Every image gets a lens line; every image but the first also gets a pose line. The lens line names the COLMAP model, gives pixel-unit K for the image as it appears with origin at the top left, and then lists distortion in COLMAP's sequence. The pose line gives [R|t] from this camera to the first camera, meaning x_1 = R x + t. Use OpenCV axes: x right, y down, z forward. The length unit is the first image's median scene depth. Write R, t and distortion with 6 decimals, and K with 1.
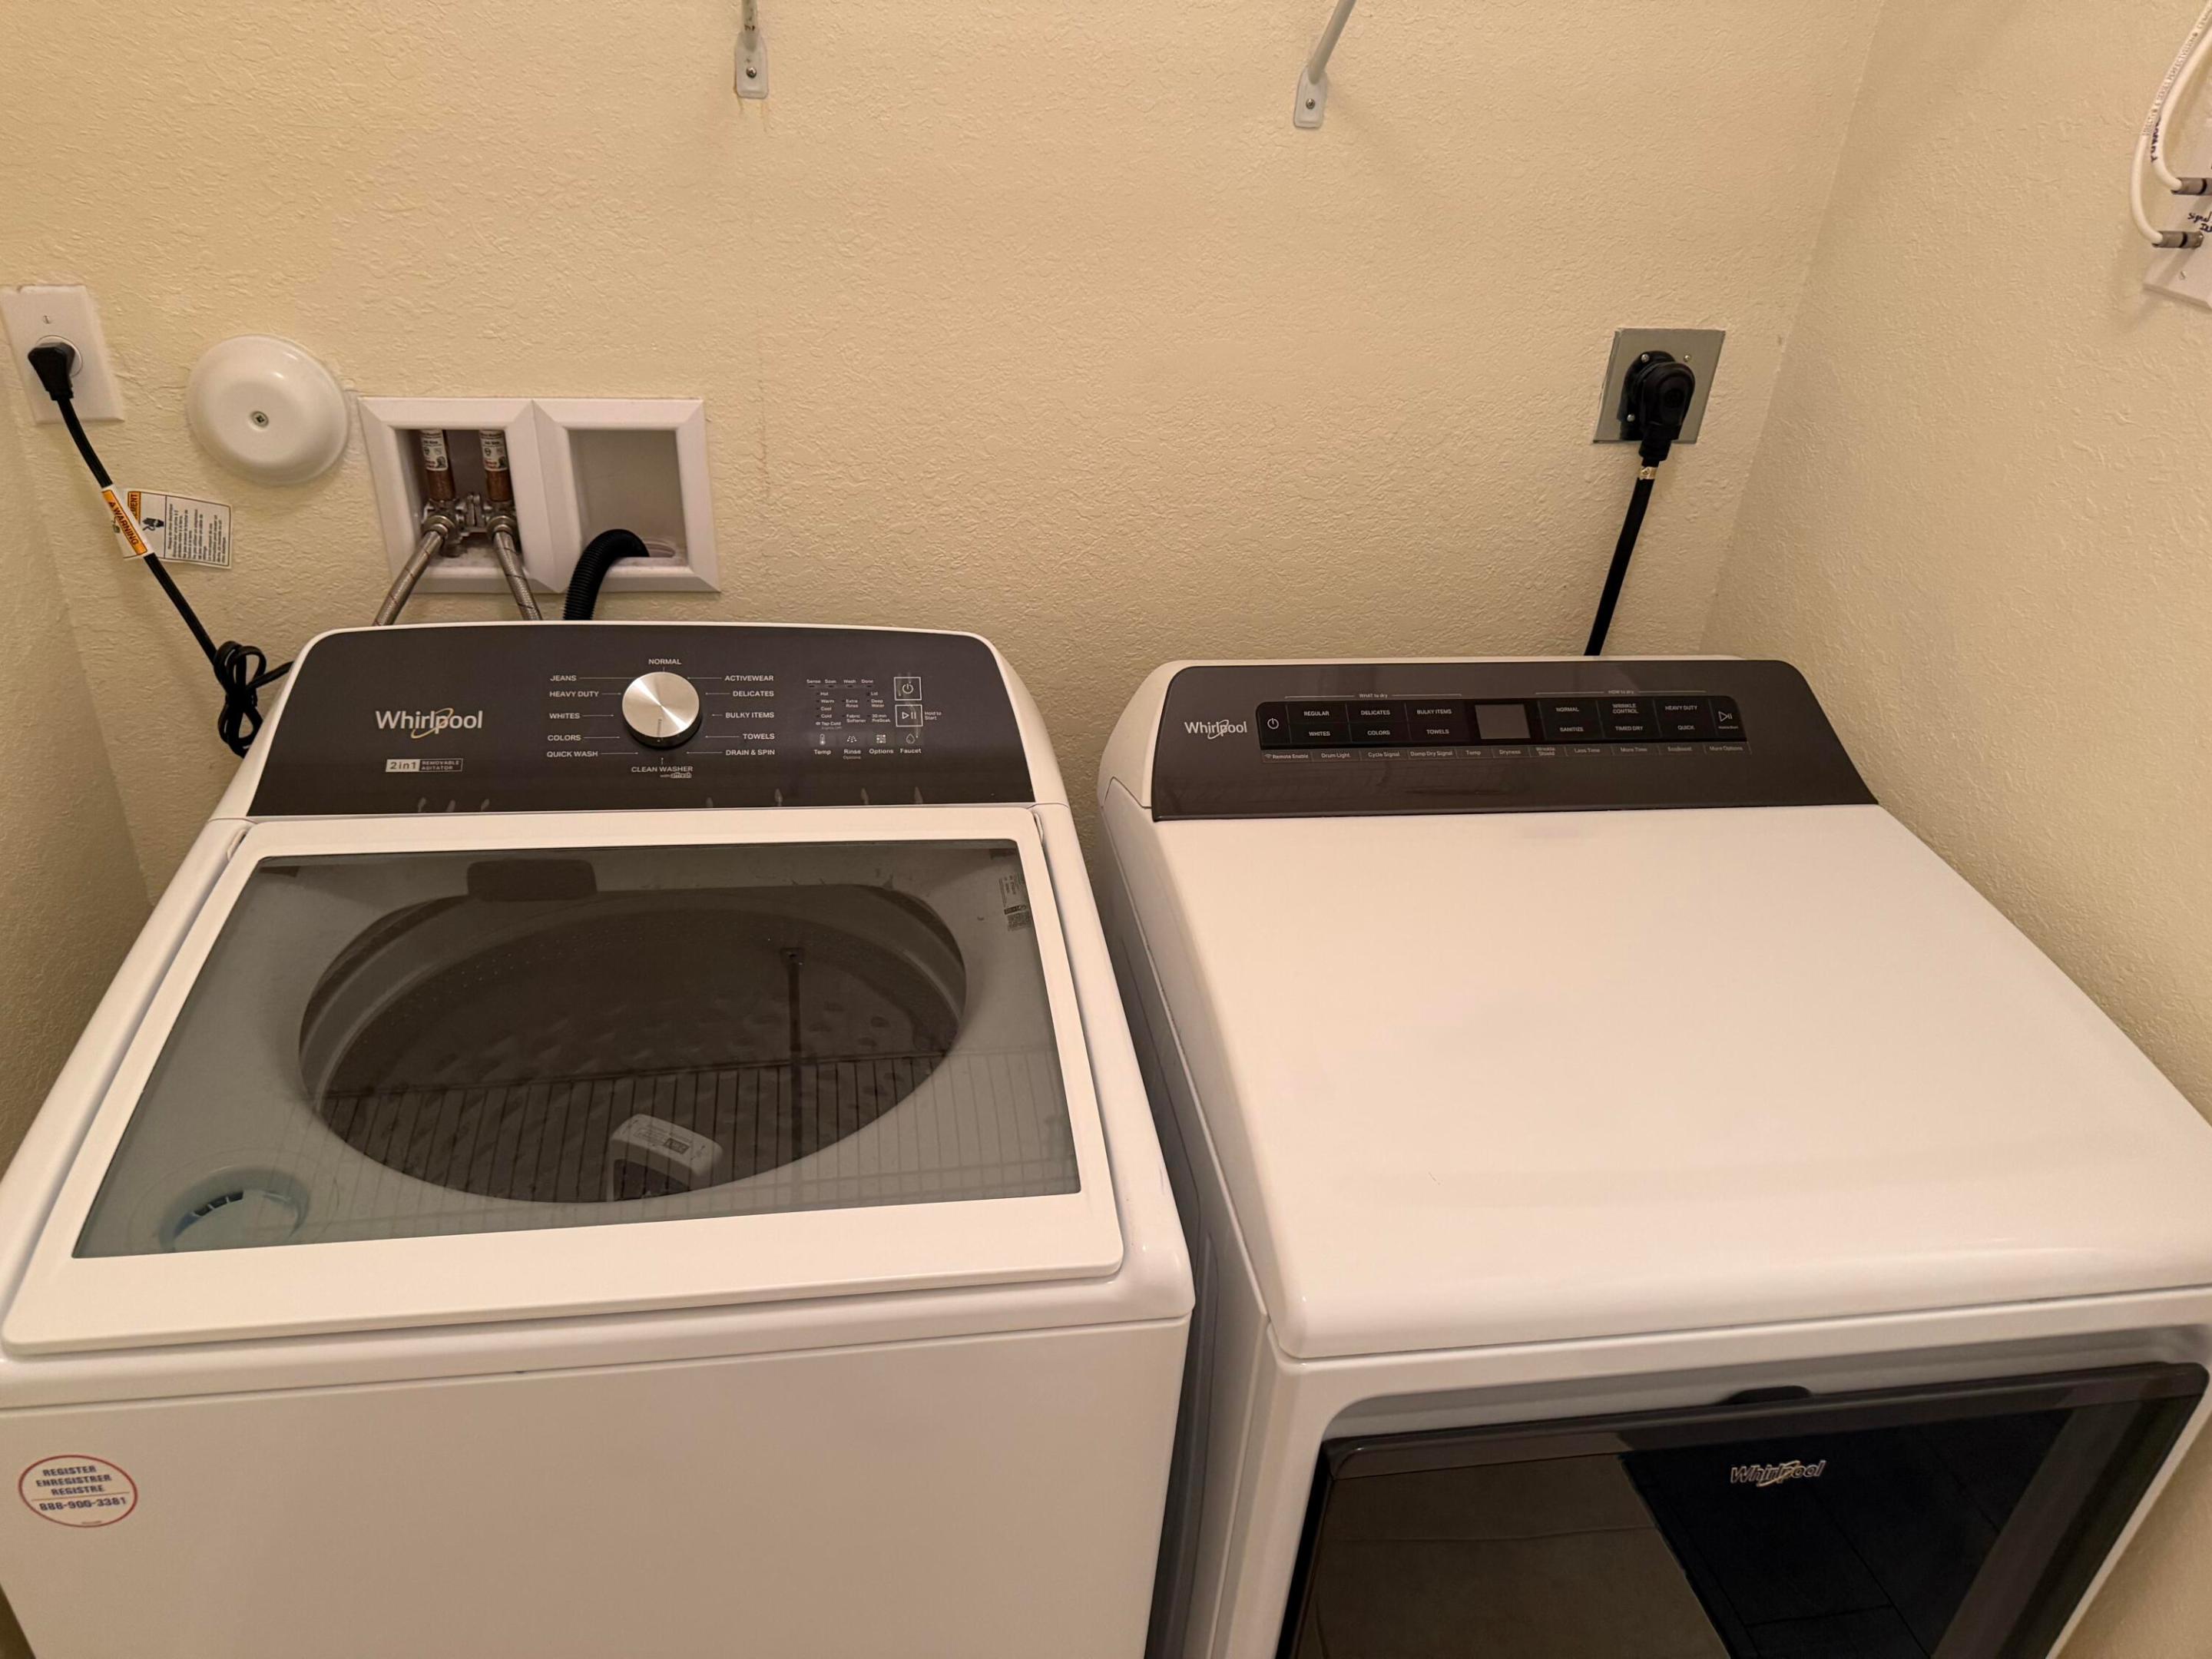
lens RADIAL K [[1580.7, 0, 1106.0], [0, 1580.7, 829.5], [0, 0, 1]] dist [0.072582, -0.161603]
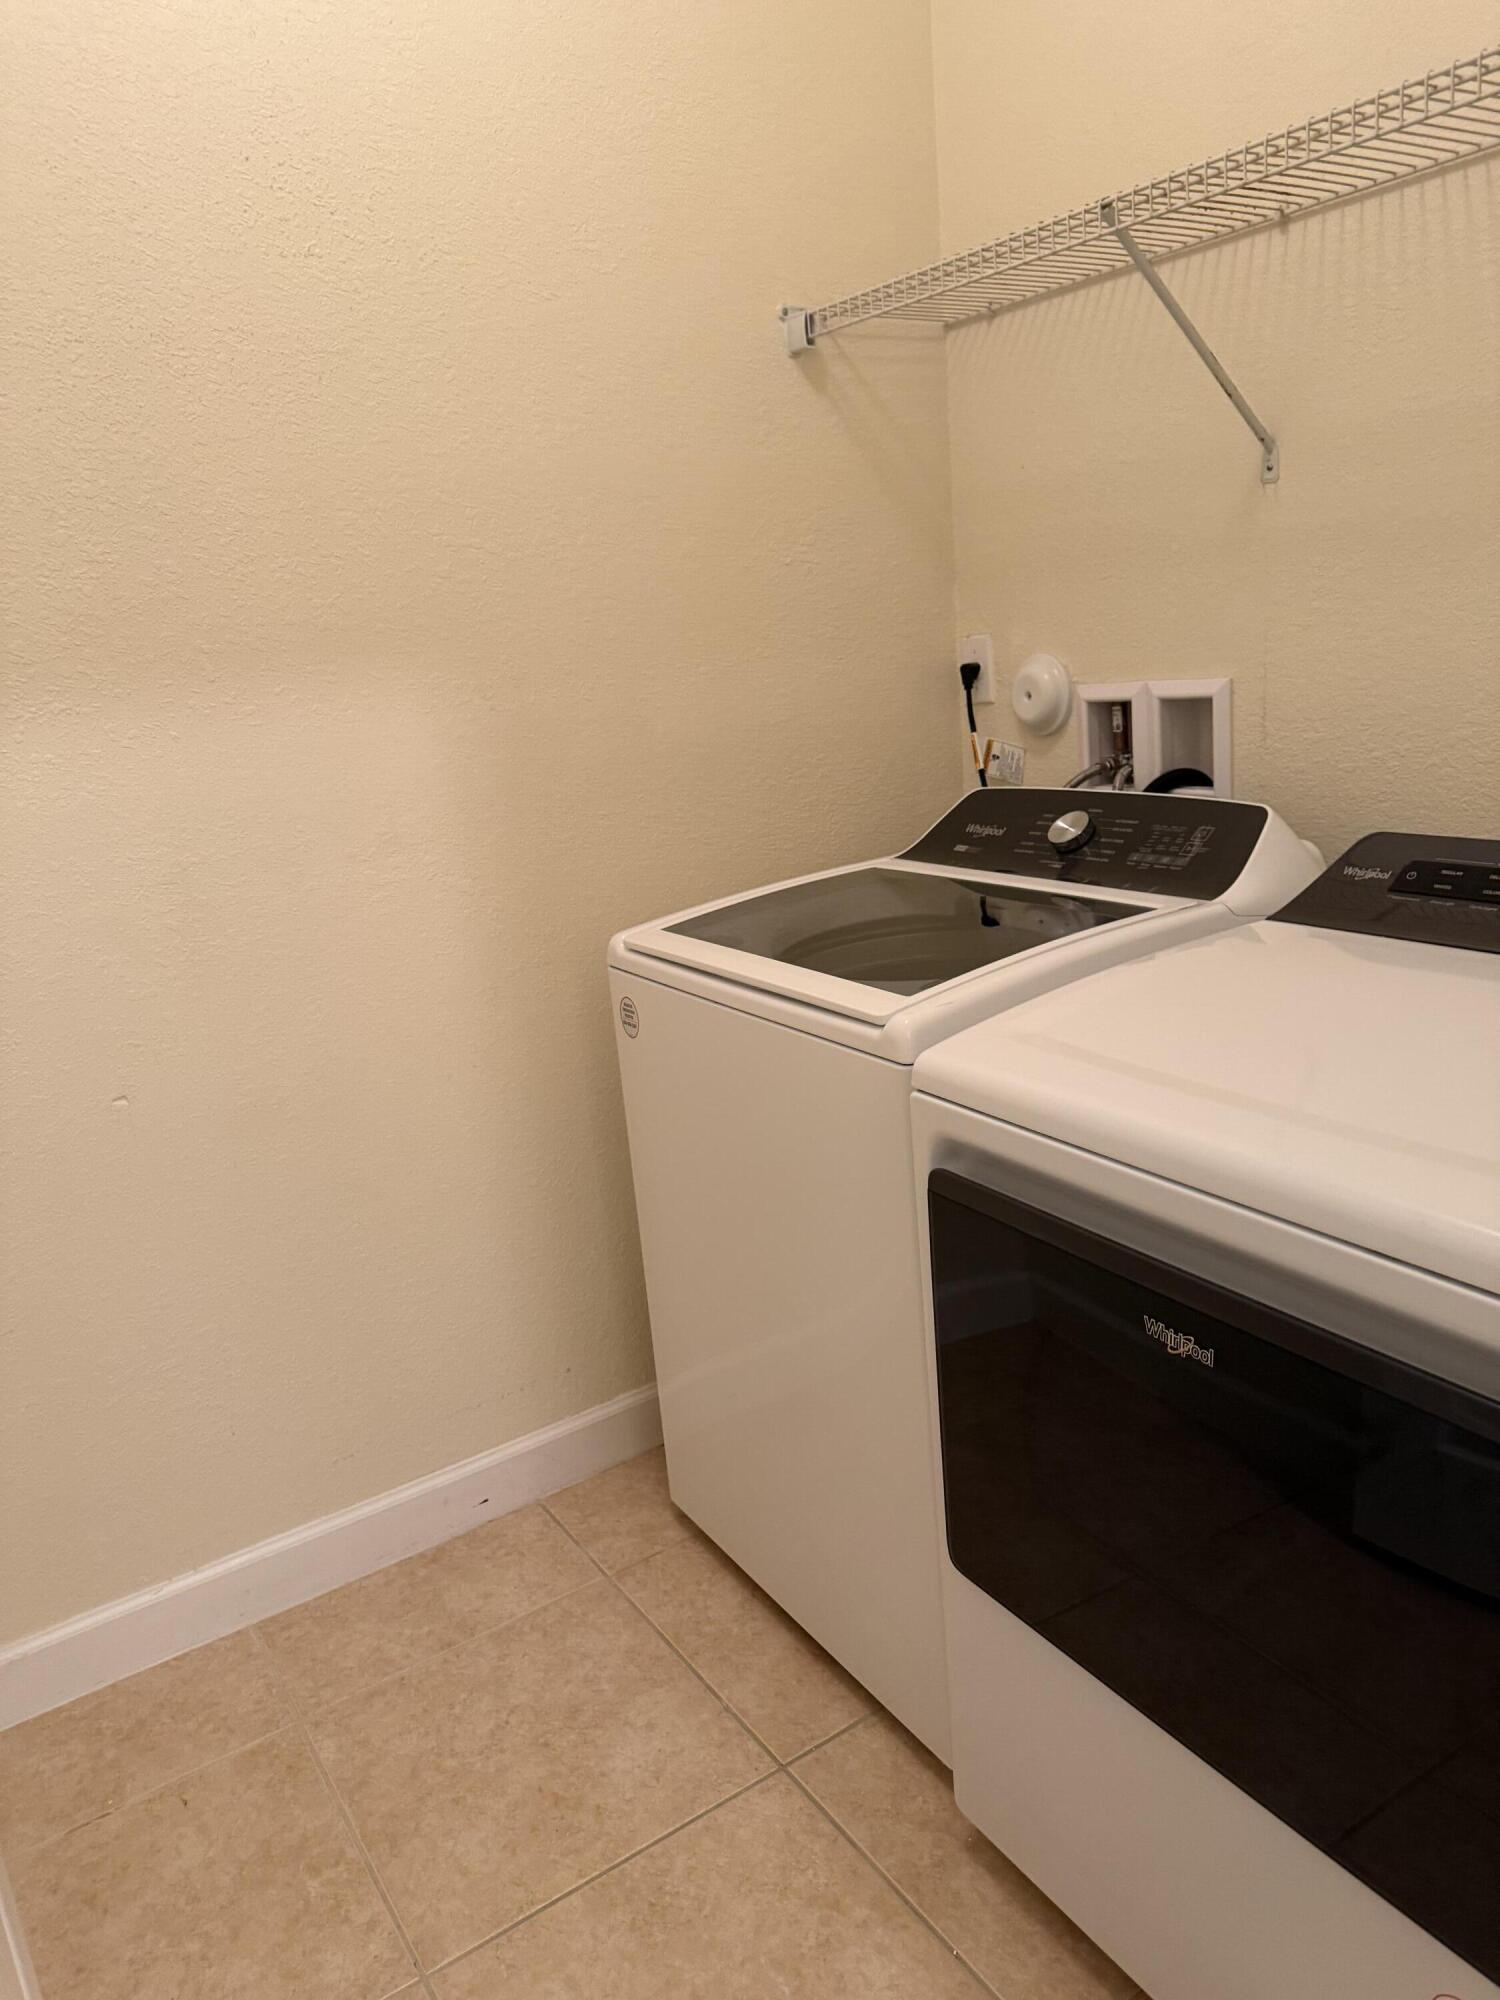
lens RADIAL K [[1429.2, 0, 750.0], [0, 1429.2, 1000.0], [0, 0, 1]] dist [0.072582, -0.161603]
pose [[0.383429, 0.129597, -0.914432, 0.928140], [-0.350631, 0.936404, -0.014312, 0.215102], [0.854424, 0.326116, 0.404486, 0.148001]]
